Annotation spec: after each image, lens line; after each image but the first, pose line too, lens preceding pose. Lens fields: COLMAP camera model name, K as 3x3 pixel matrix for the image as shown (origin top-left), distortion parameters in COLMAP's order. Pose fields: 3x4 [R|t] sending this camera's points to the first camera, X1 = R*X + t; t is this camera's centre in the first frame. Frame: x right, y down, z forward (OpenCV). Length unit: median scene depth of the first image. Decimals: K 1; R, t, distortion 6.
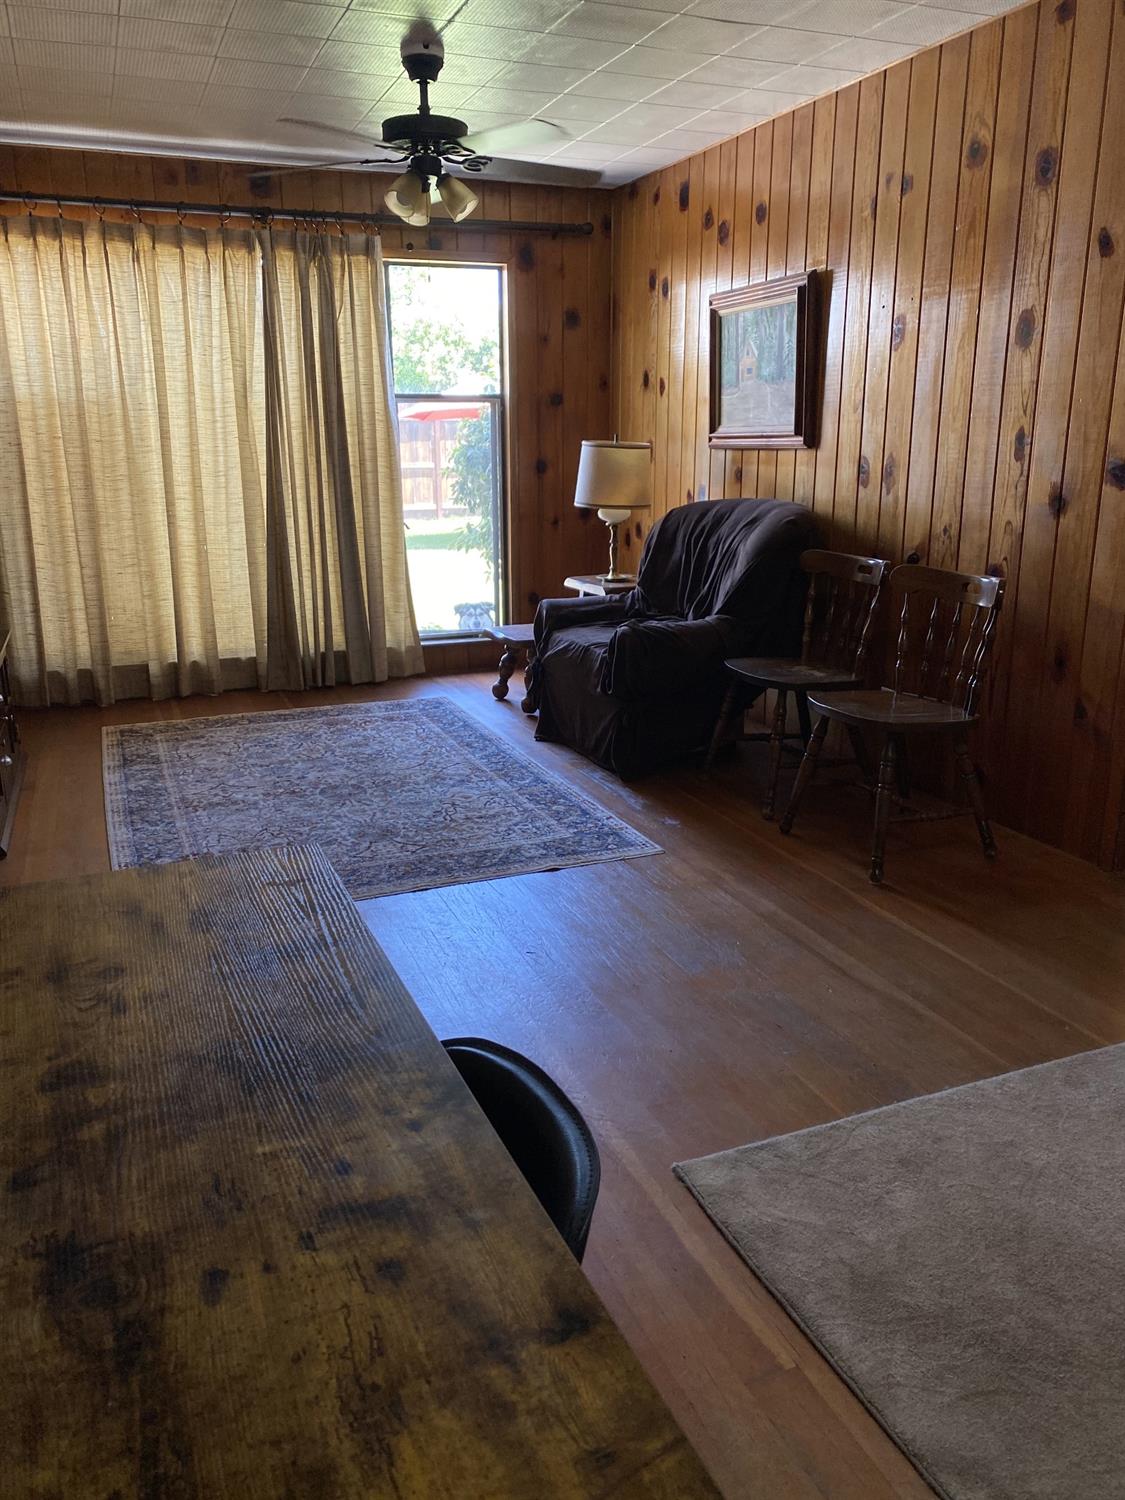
lens RADIAL K [[1138.6, 0, 518.8], [0, 1138.6, 754.3], [0, 0, 1]] dist [0.008228, -0.030259]
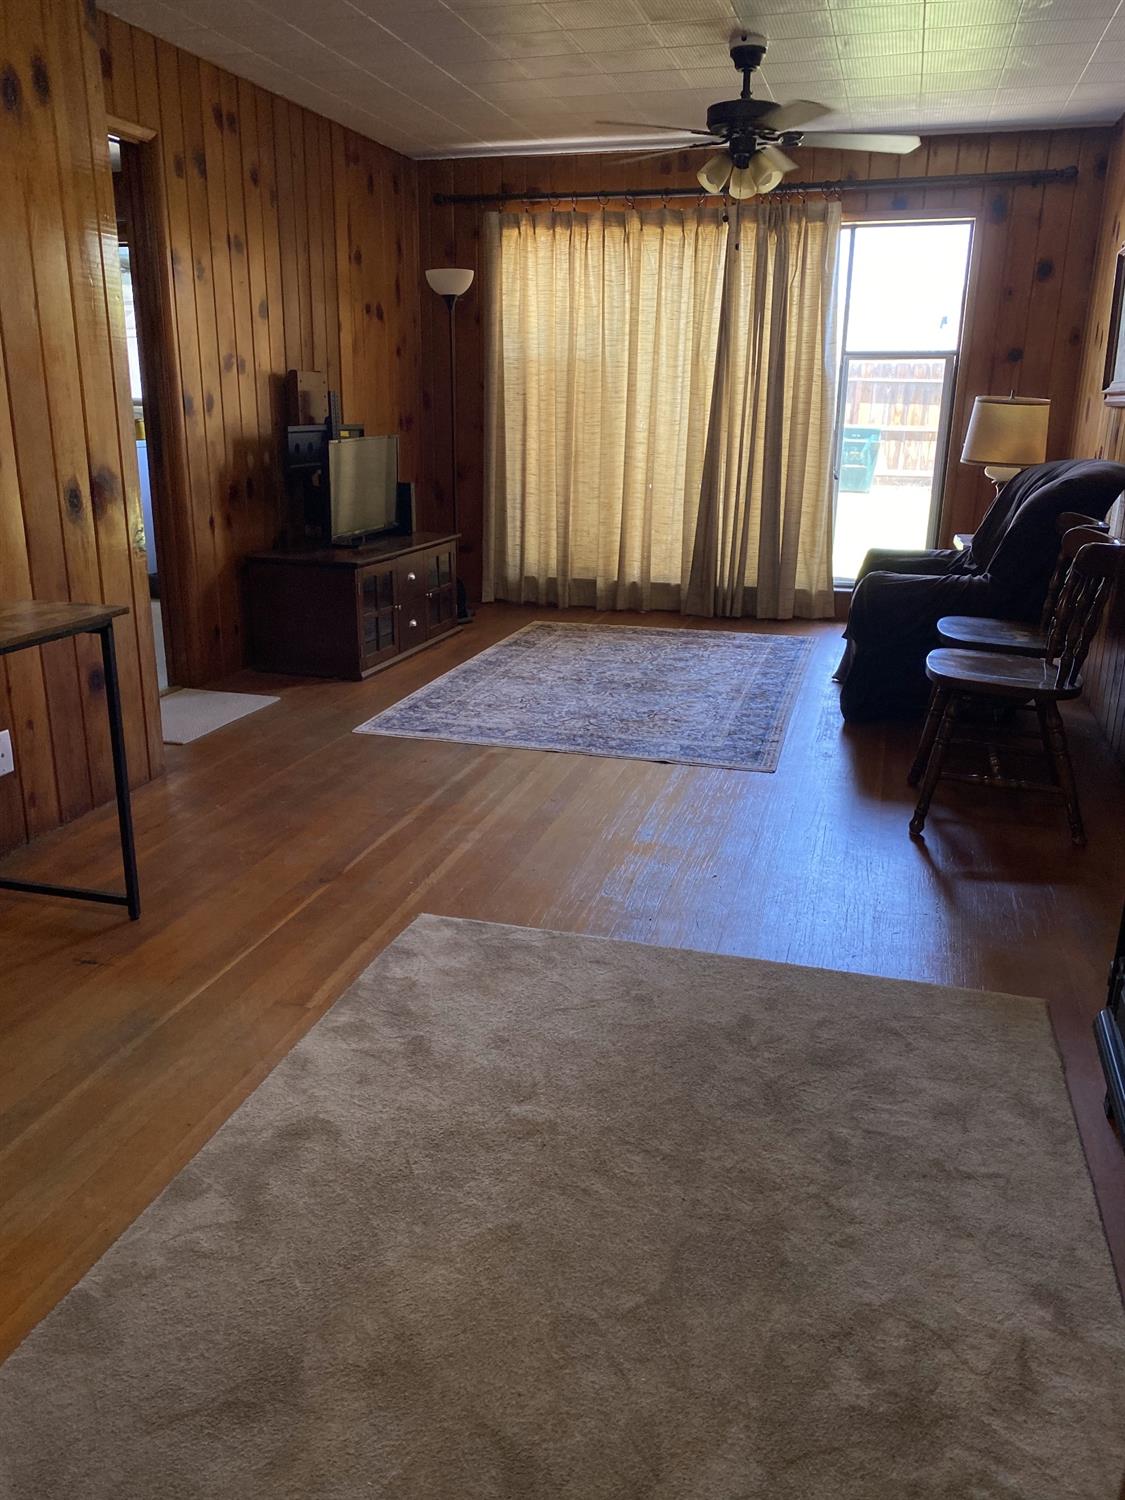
lens RADIAL K [[1138.6, 0, 518.8], [0, 1138.6, 754.3], [0, 0, 1]] dist [0.008228, -0.030259]
pose [[0.776444, 0.198255, -0.598189, 0.388331], [-0.182613, 0.979281, 0.087528, 0.012532], [0.603148, 0.041276, 0.796561, -0.006014]]
